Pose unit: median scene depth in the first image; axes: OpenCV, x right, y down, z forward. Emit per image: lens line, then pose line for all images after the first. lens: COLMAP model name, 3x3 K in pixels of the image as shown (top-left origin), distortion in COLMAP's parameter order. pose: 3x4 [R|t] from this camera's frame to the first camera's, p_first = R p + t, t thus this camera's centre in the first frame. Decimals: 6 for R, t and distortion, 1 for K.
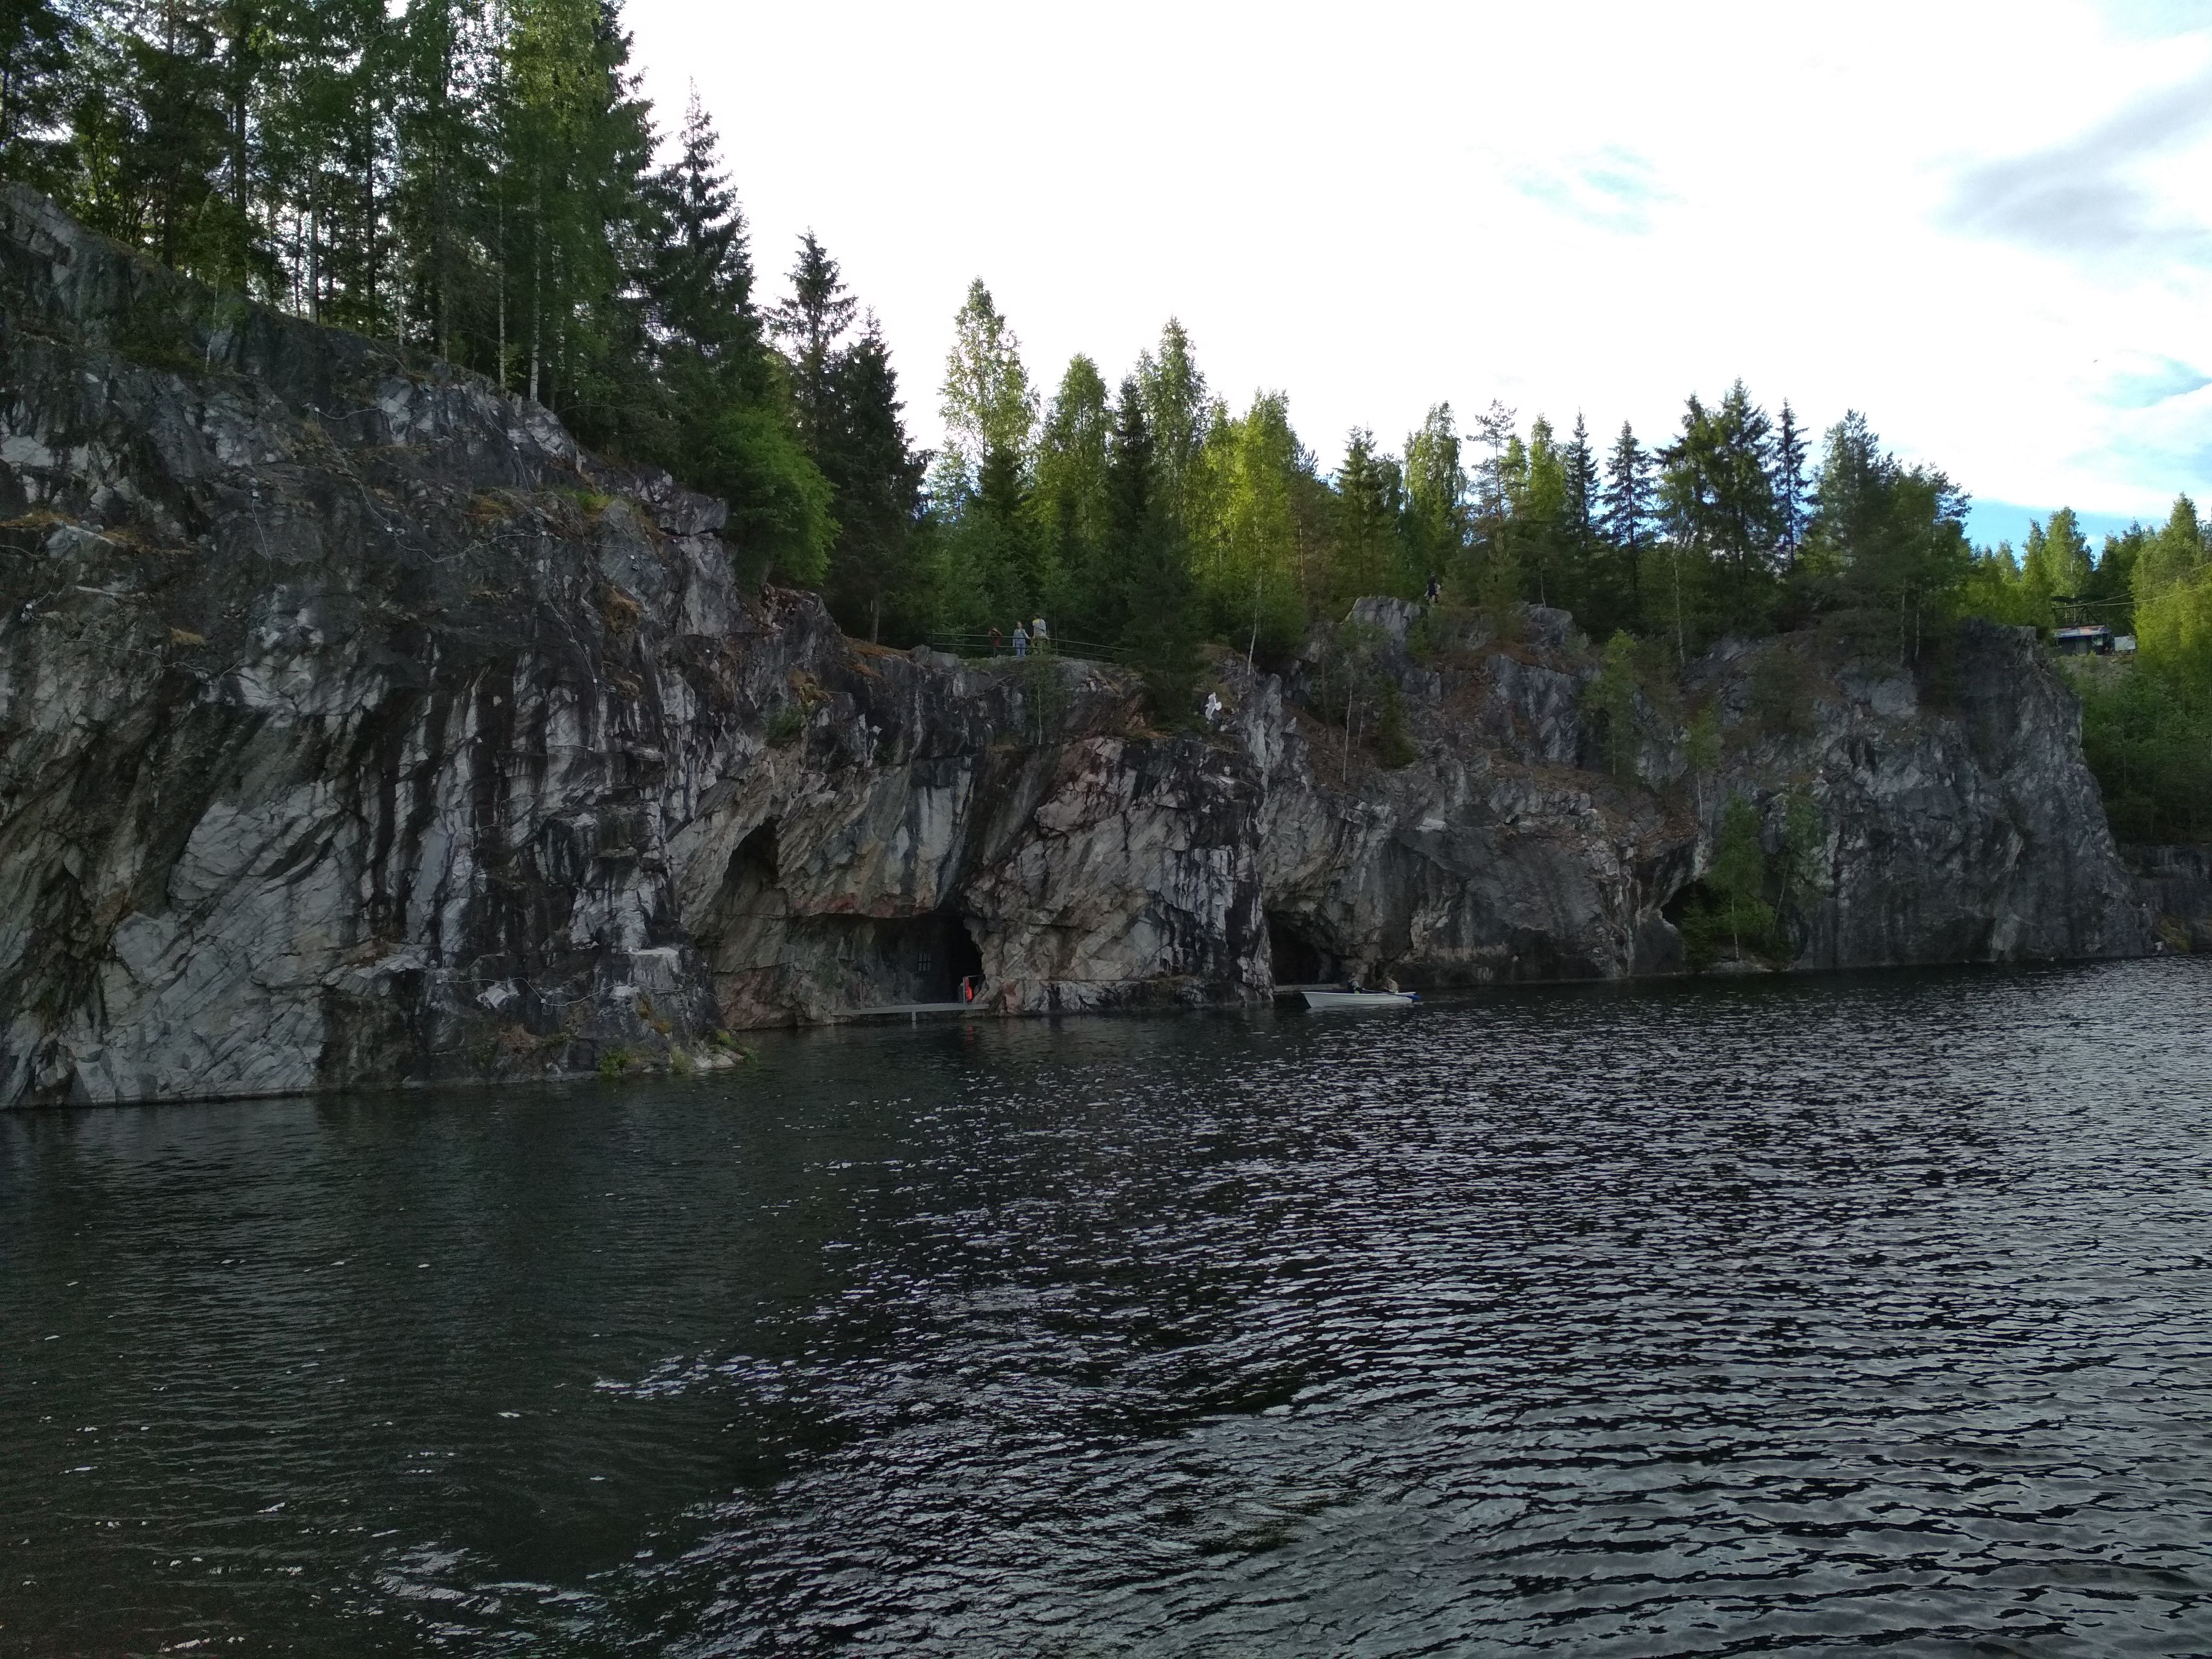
lens RADIAL K [[1994.1, 0, 1116.5], [0, 1994.1, 835.0], [0, 0, 1]] dist [0.122017, -0.233250]
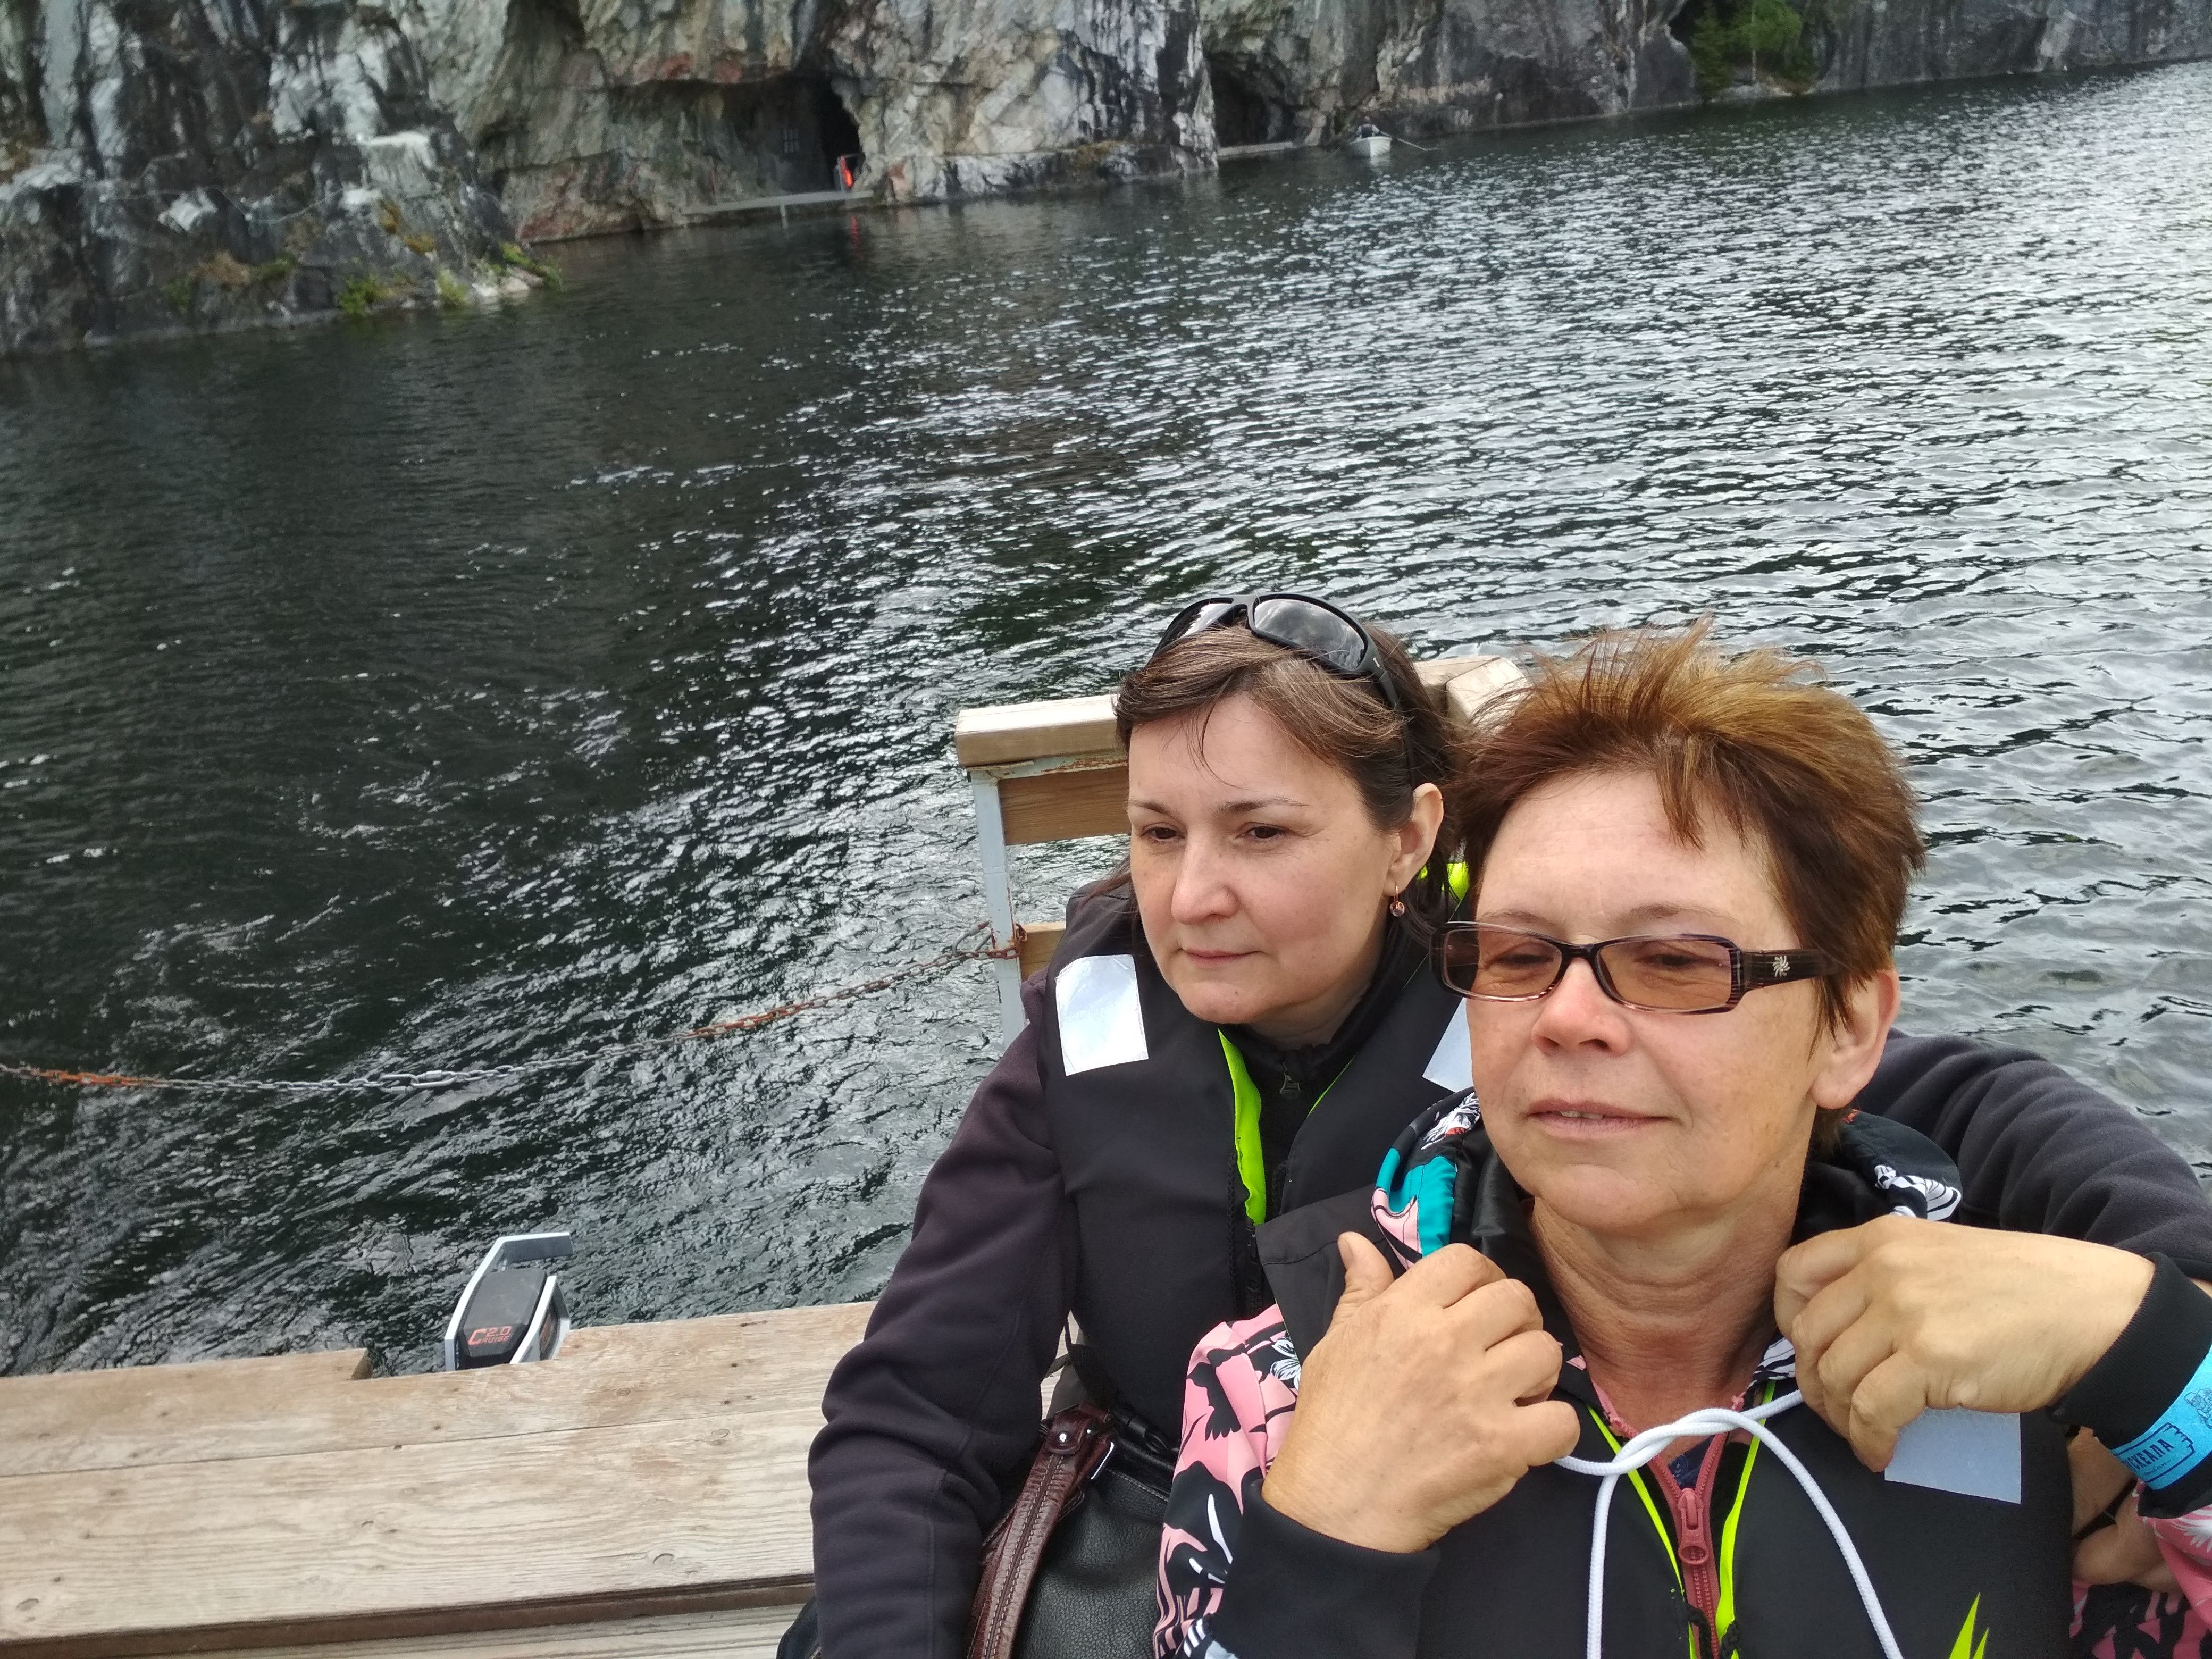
lens RADIAL K [[2039.2, 0, 1106.0], [0, 2039.2, 829.5], [0, 0, 1]] dist [0.145264, -0.302607]
pose [[0.998059, -0.060397, 0.015167, 0.002913], [0.050108, 0.923518, 0.380269, 0.009383], [-0.036974, -0.378771, 0.924752, 0.114109]]
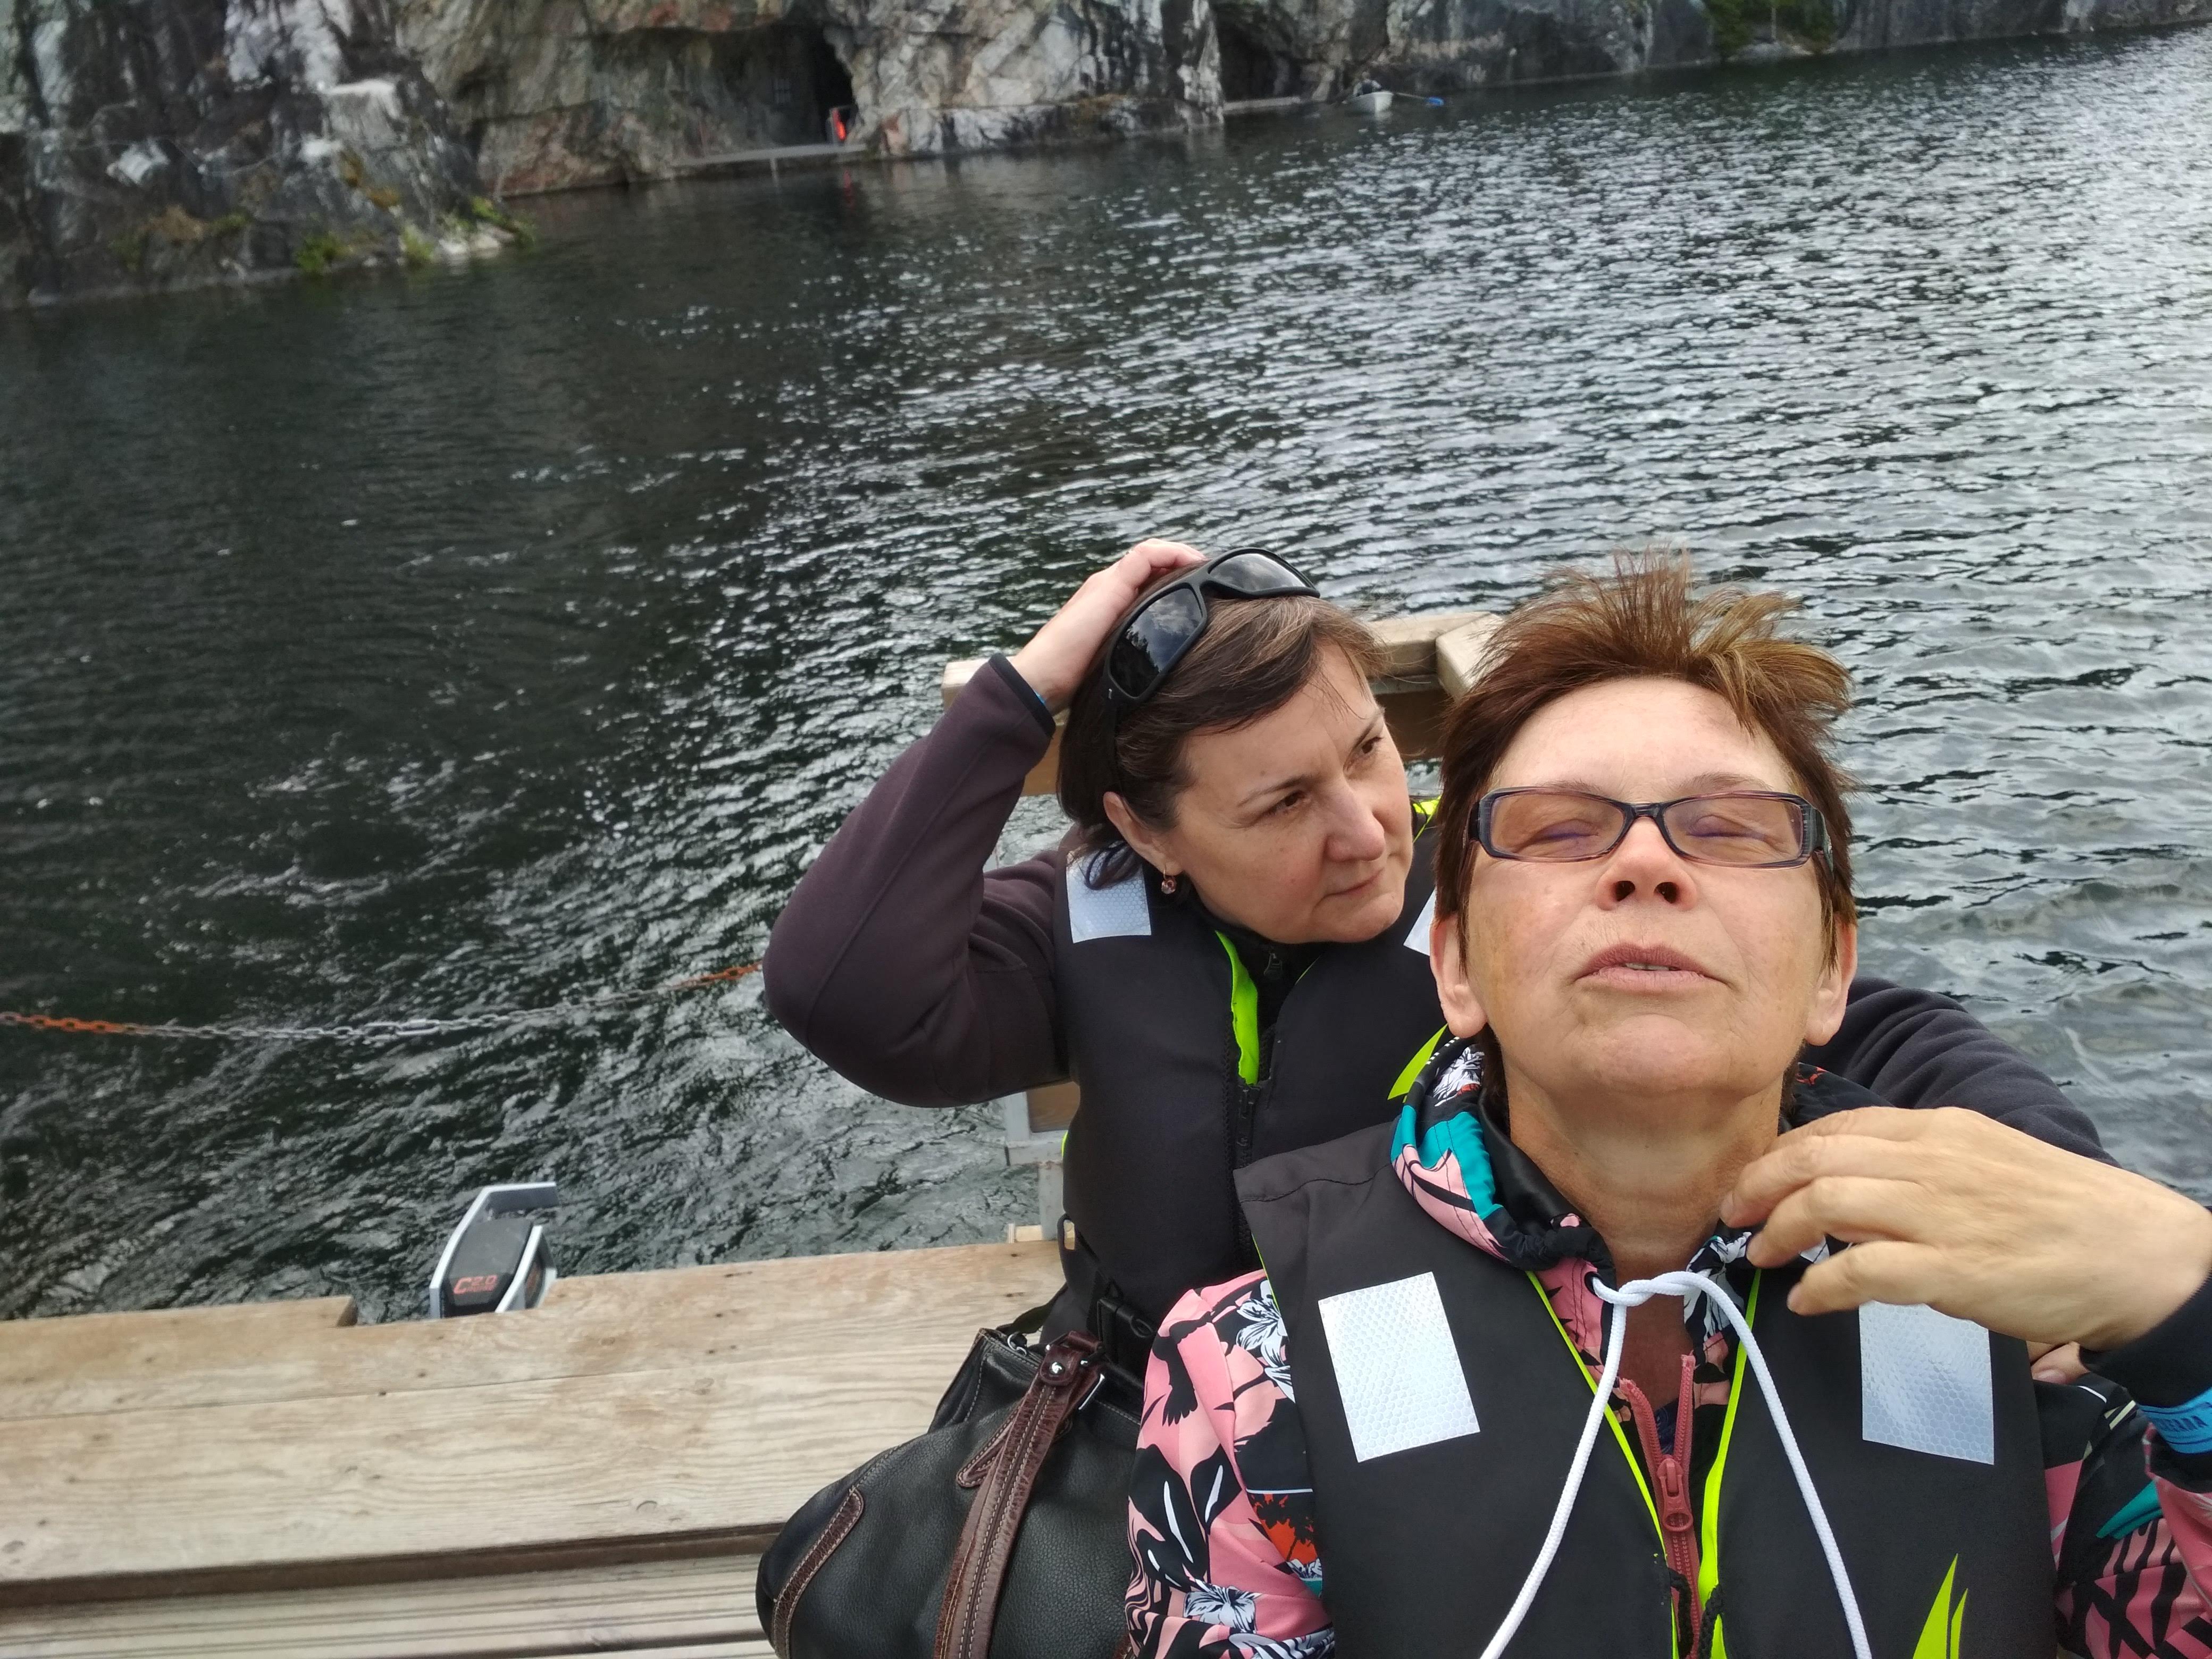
lens RADIAL K [[2054.9, 0, 1110.5], [0, 2054.9, 822.1], [0, 0, 1]] dist [0.135216, -0.284110]
pose [[0.998411, -0.053459, 0.017800, 0.003669], [0.042134, 0.918117, 0.394064, 0.010584], [-0.037409, -0.392688, 0.918911, 0.133708]]
